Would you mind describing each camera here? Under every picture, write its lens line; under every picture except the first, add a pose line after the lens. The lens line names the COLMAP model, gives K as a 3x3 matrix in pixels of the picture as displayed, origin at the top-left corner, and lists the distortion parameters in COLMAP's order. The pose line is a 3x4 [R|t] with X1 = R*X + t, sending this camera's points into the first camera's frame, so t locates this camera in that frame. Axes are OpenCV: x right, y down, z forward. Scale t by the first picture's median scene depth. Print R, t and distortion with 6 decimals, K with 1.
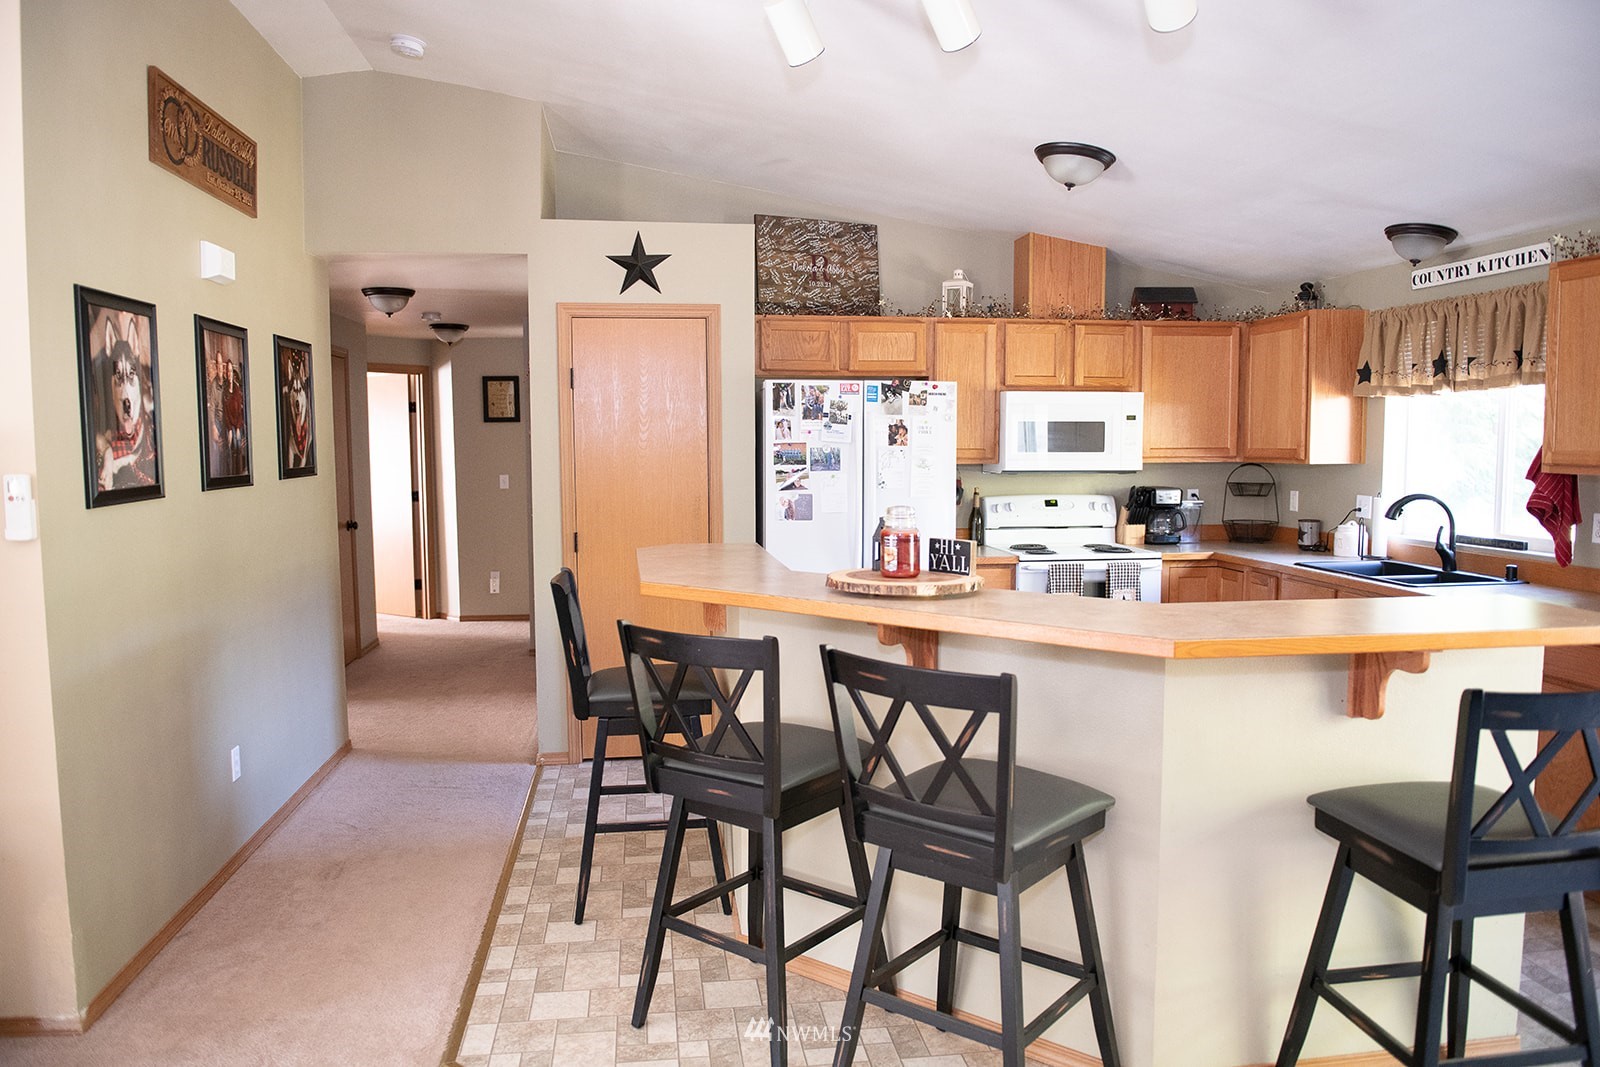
lens RADIAL K [[1124.6, 0, 800.4], [0, 1124.6, 532.3], [0, 0, 1]] dist [-0.044297, -0.001955]
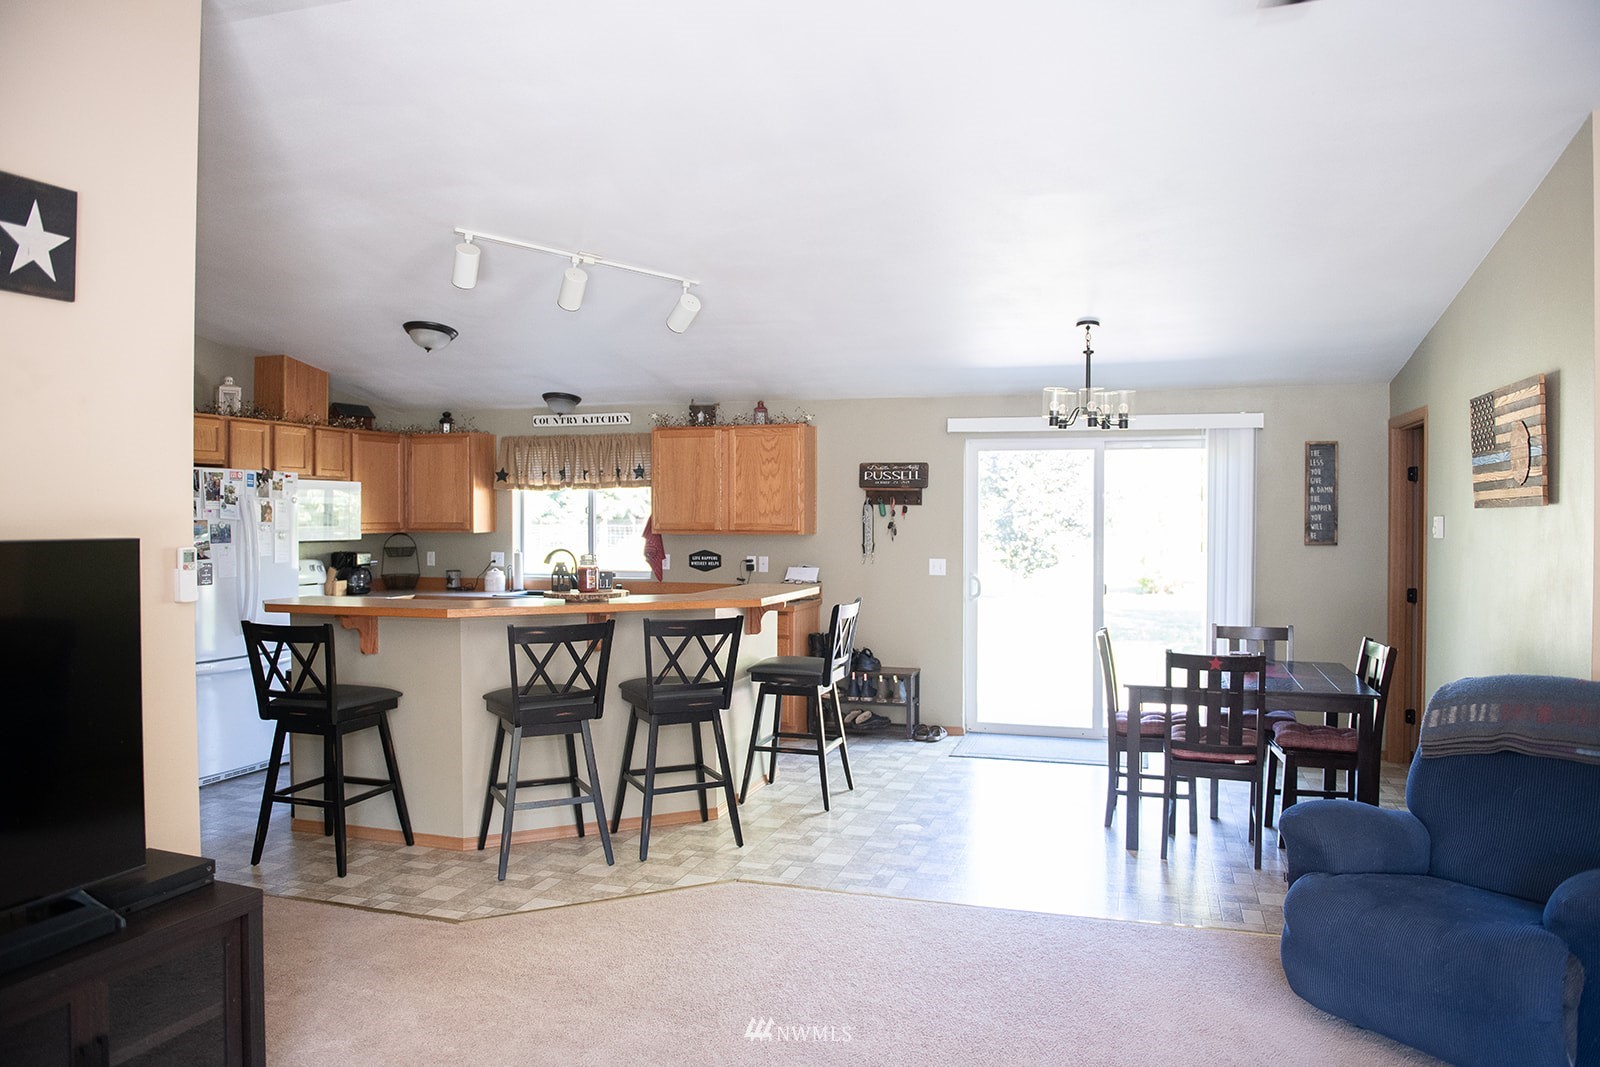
lens RADIAL K [[1124.6, 0, 799.7], [0, 1124.6, 531.9], [0, 0, 1]] dist [-0.044297, -0.001955]
pose [[0.425925, -0.011222, 0.904689, -0.789246], [0.071728, 0.997195, -0.021399, 0.003216], [-0.901911, 0.074006, 0.425535, -0.064701]]
